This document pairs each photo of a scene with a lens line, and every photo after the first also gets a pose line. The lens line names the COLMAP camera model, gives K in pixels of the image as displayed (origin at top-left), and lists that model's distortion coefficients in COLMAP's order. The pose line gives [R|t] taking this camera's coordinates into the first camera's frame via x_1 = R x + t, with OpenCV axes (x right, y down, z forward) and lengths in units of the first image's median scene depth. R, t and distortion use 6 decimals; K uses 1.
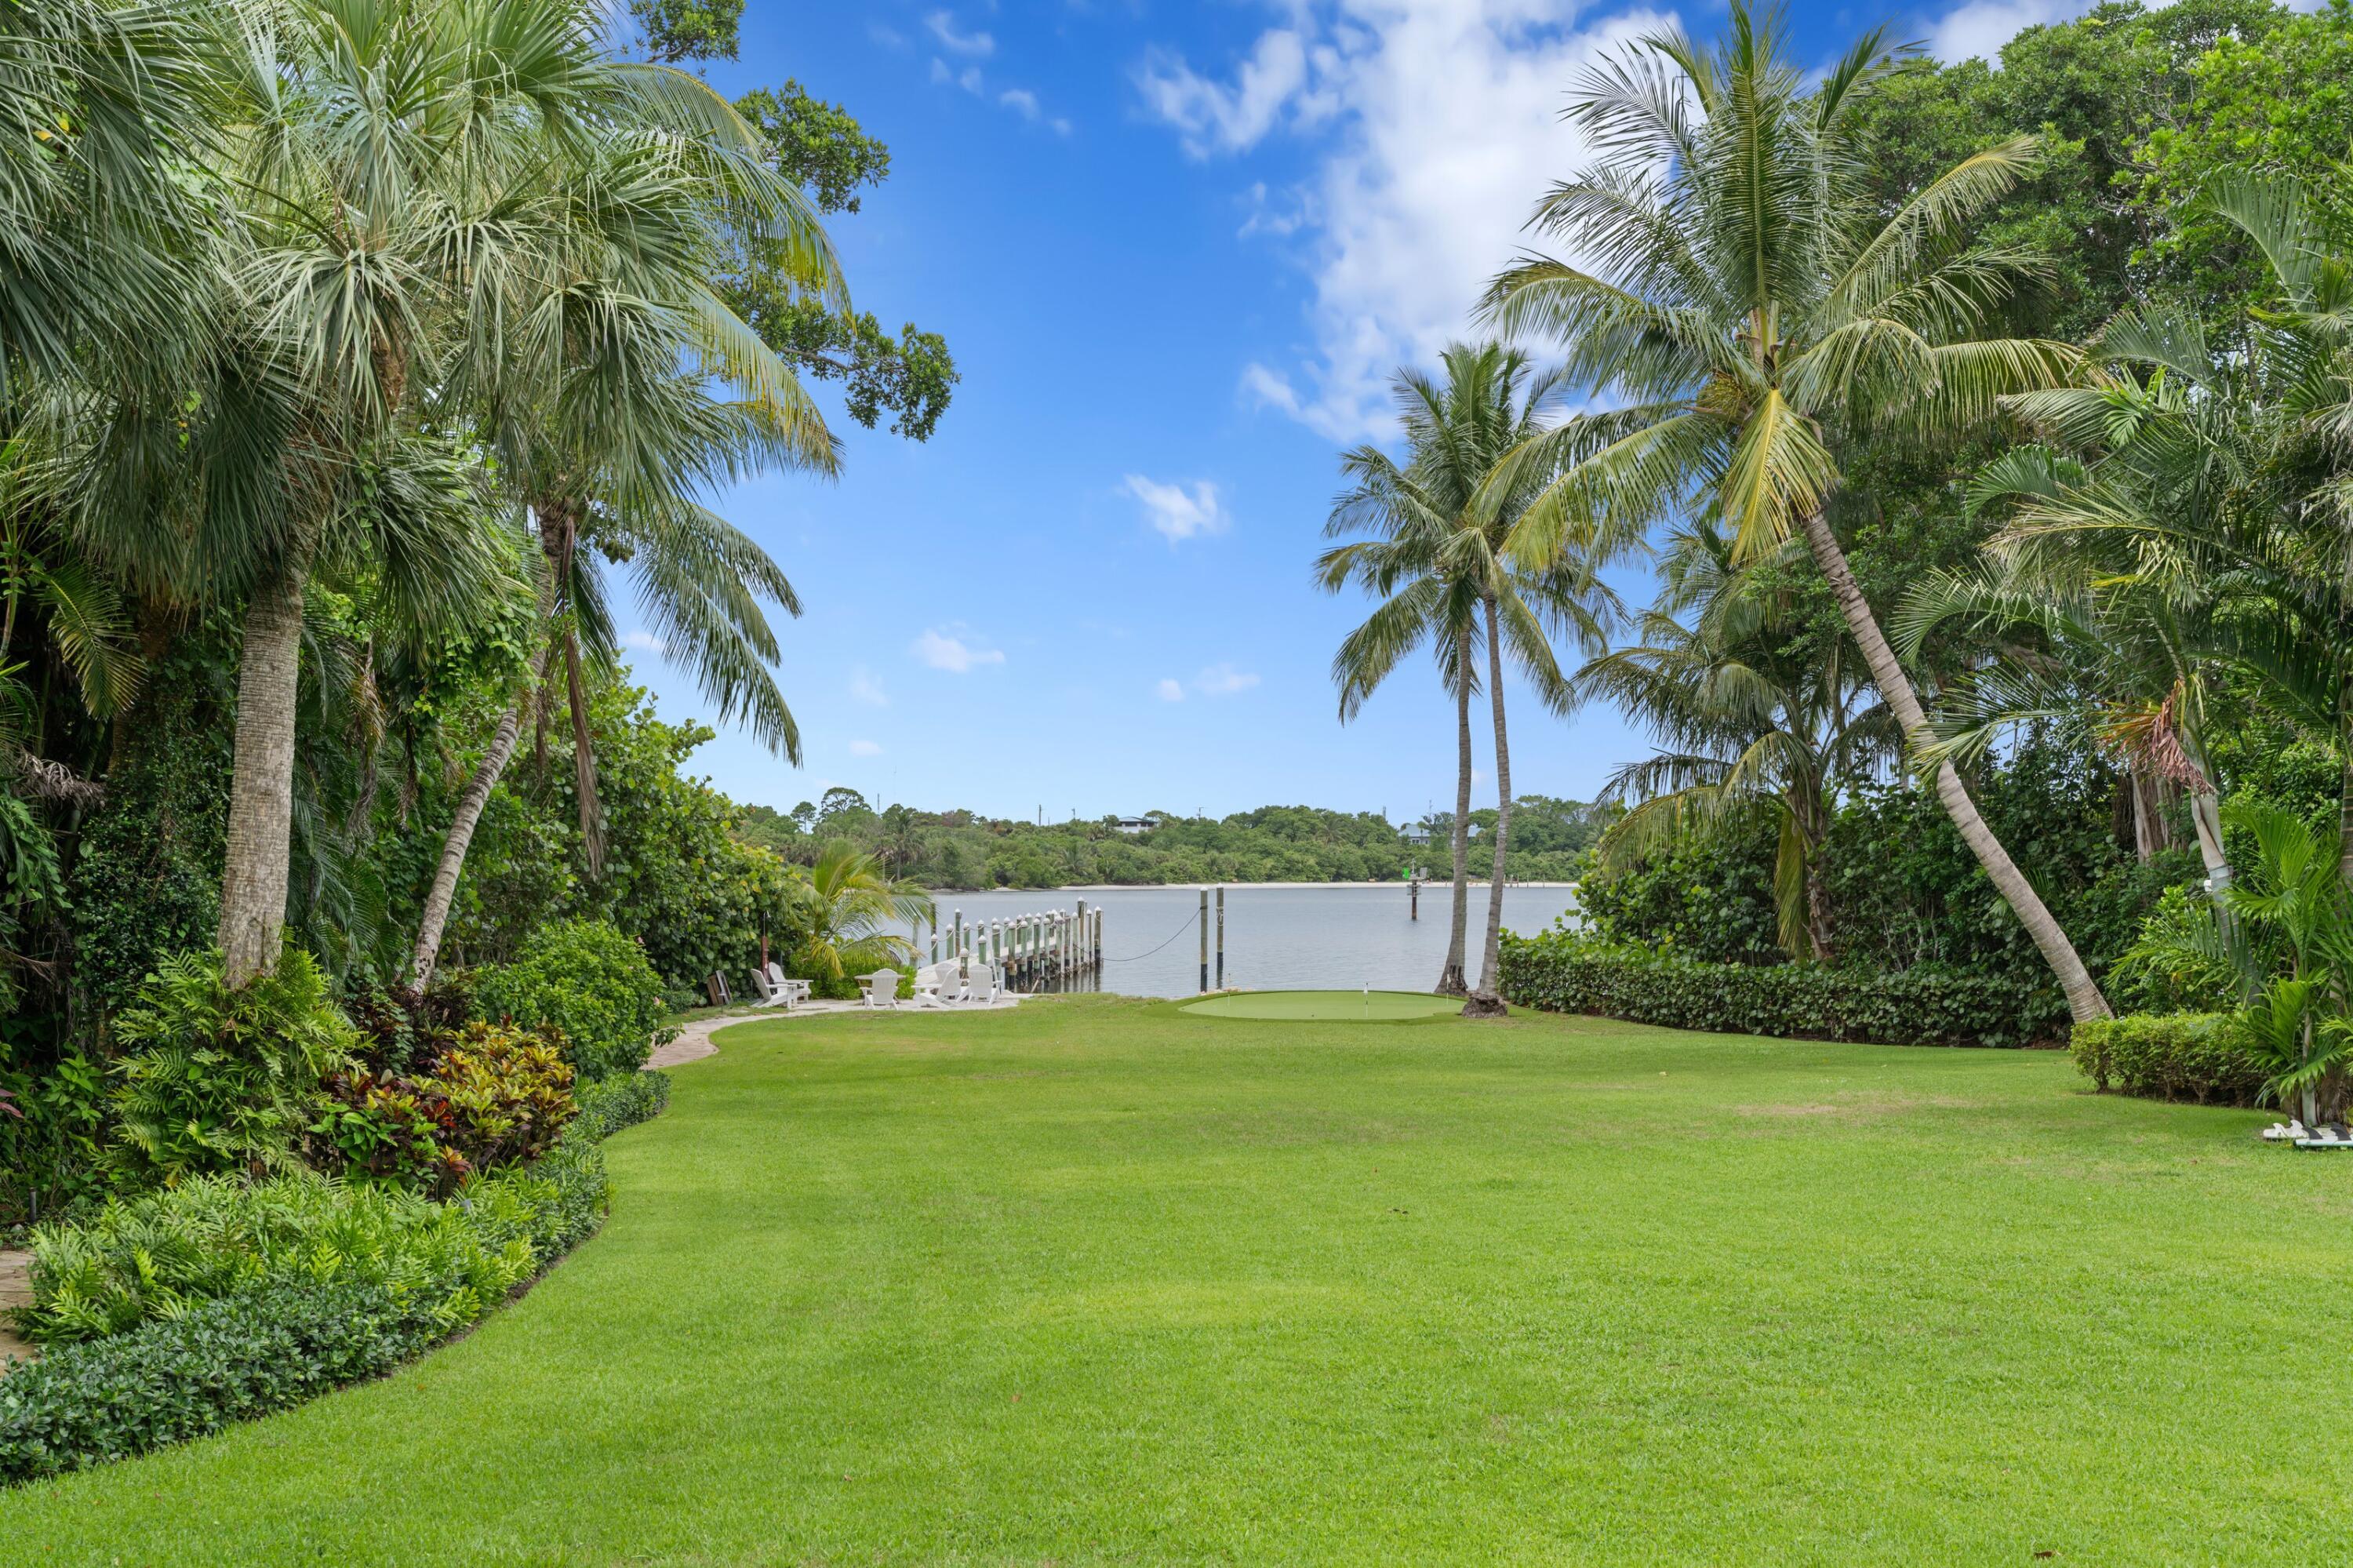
lens RADIAL K [[1988.7, 0, 1137.2], [0, 1988.7, 1141.0], [0, 0, 1]] dist [0.001711, 0.000954]
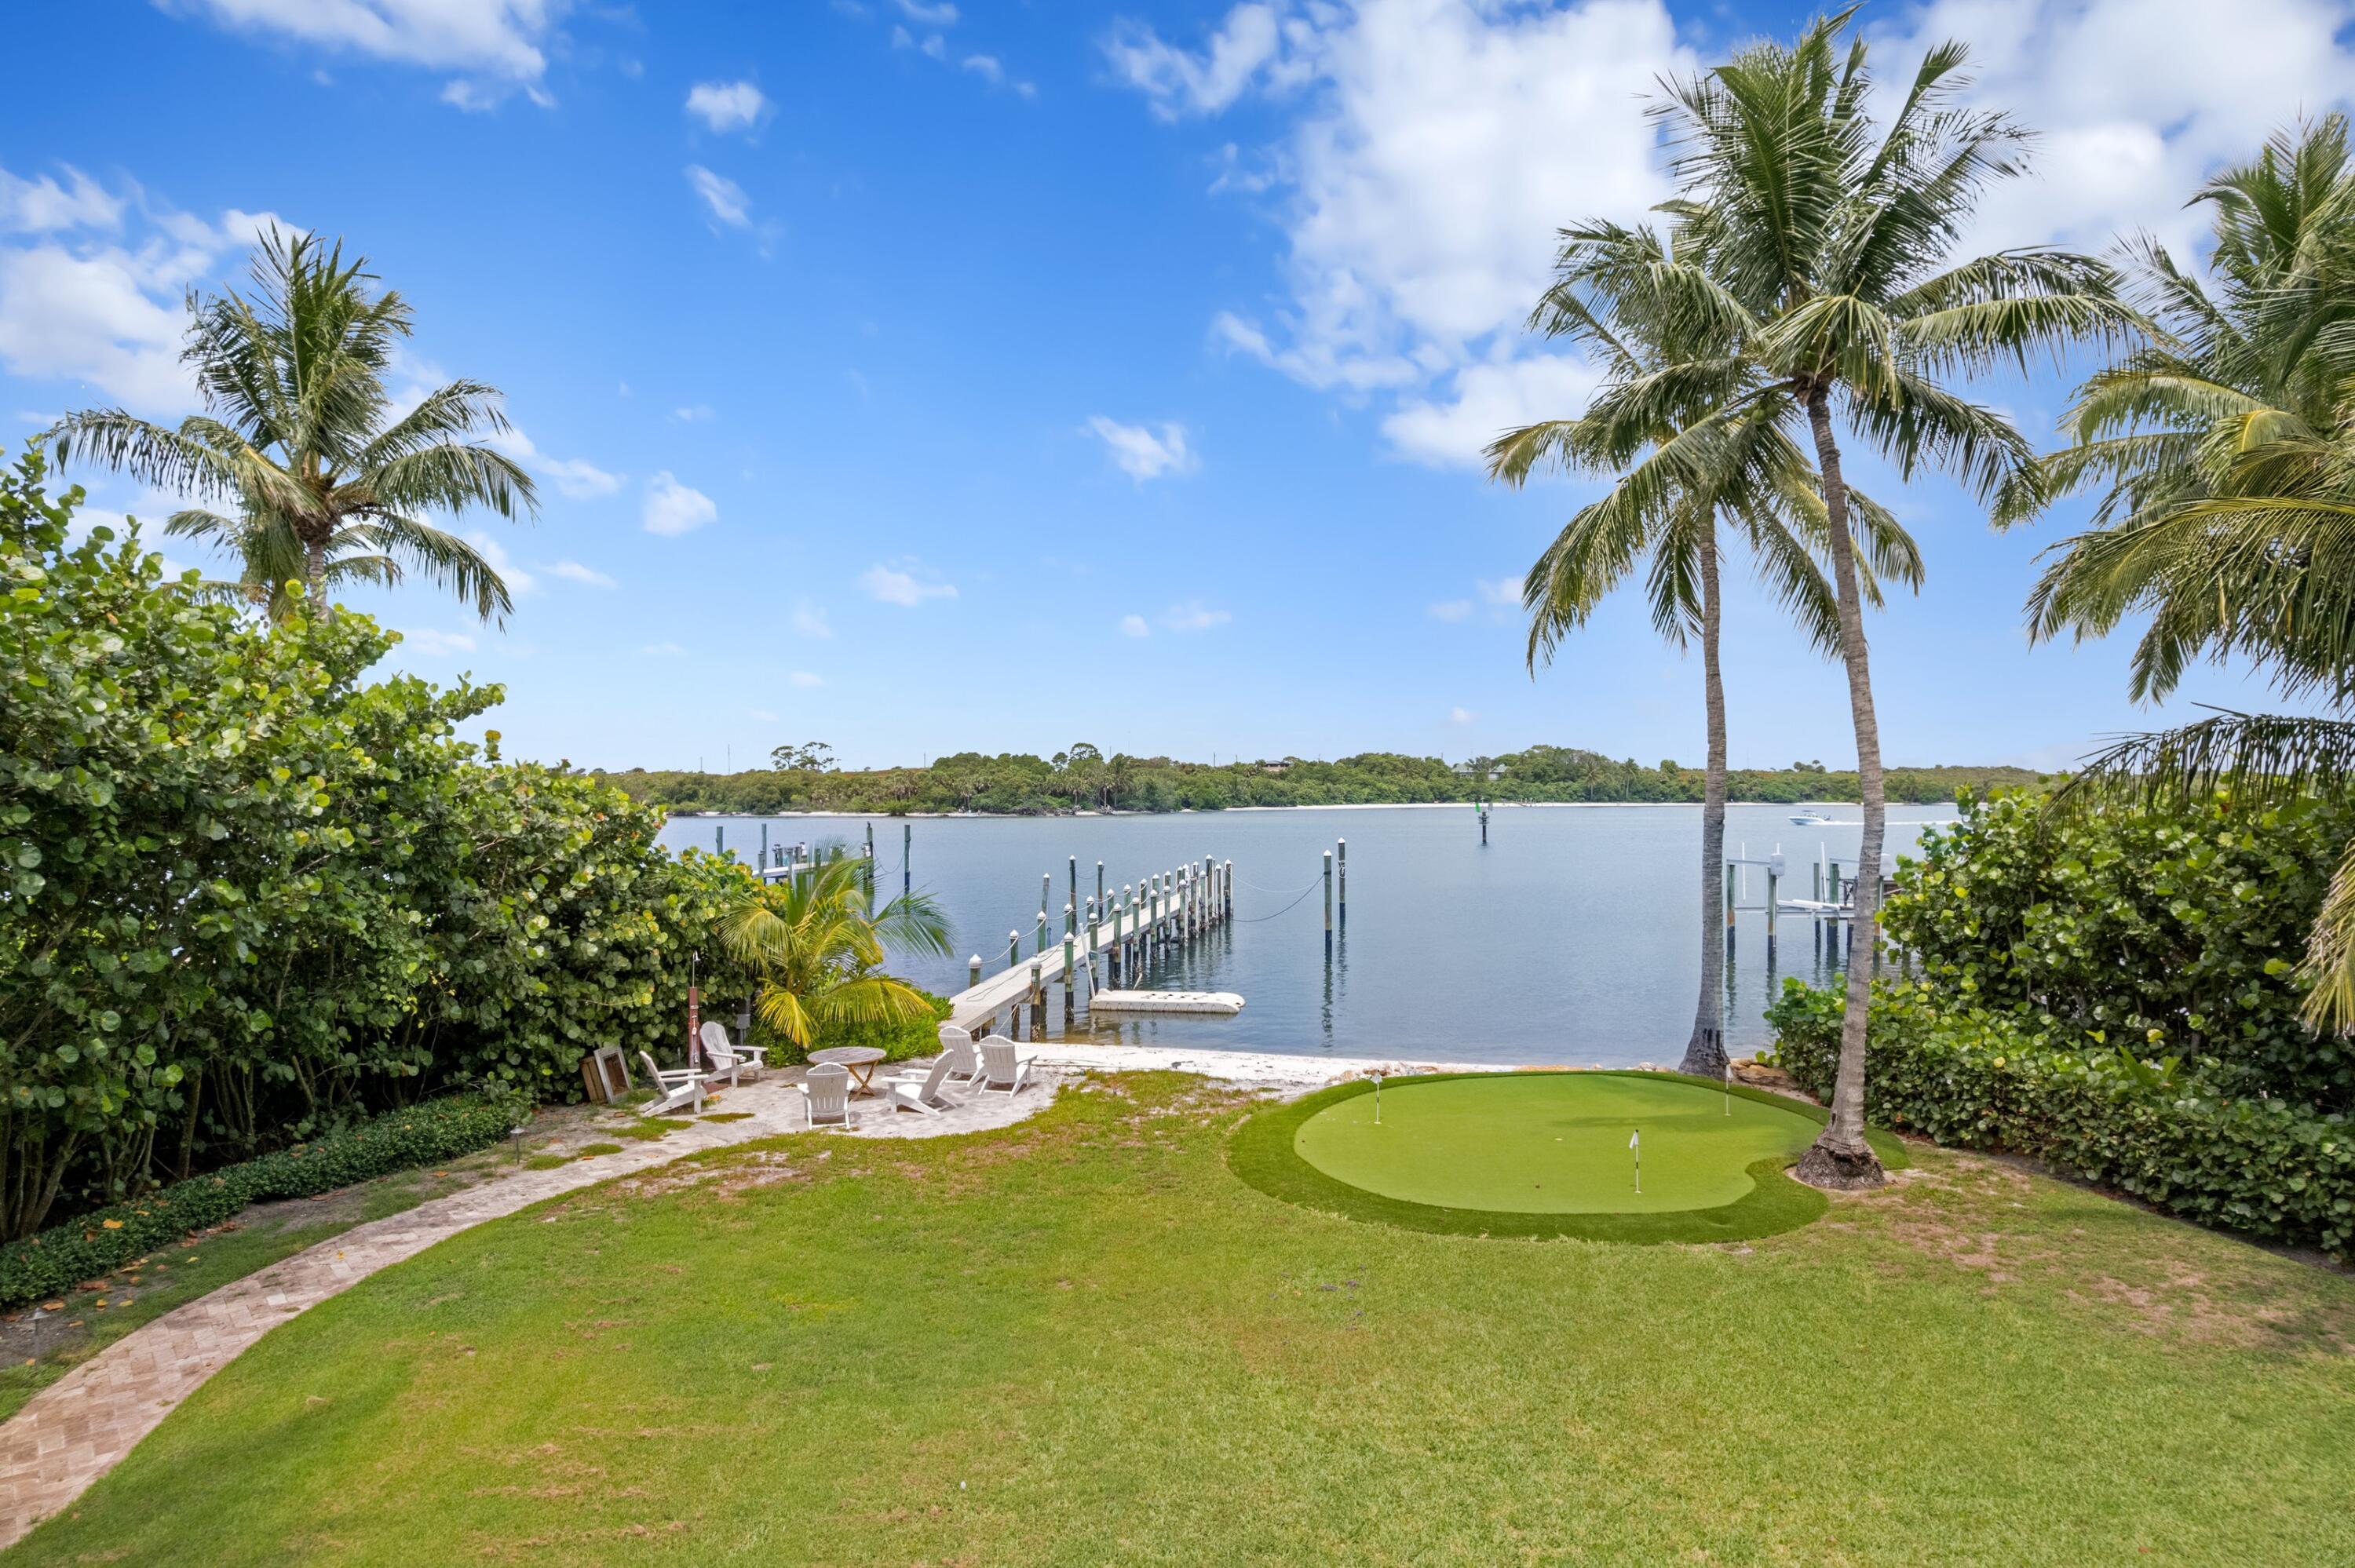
lens RADIAL K [[1261.0, 0, 1225.0], [0, 1261.0, 807.7], [0, 0, 1]] dist [-0.025637, 0.001602]
pose [[0.999031, -0.005182, -0.043696, 0.026871], [-0.000201, 0.992495, -0.122284, -0.191960], [0.044002, 0.122174, 0.991533, 0.981592]]
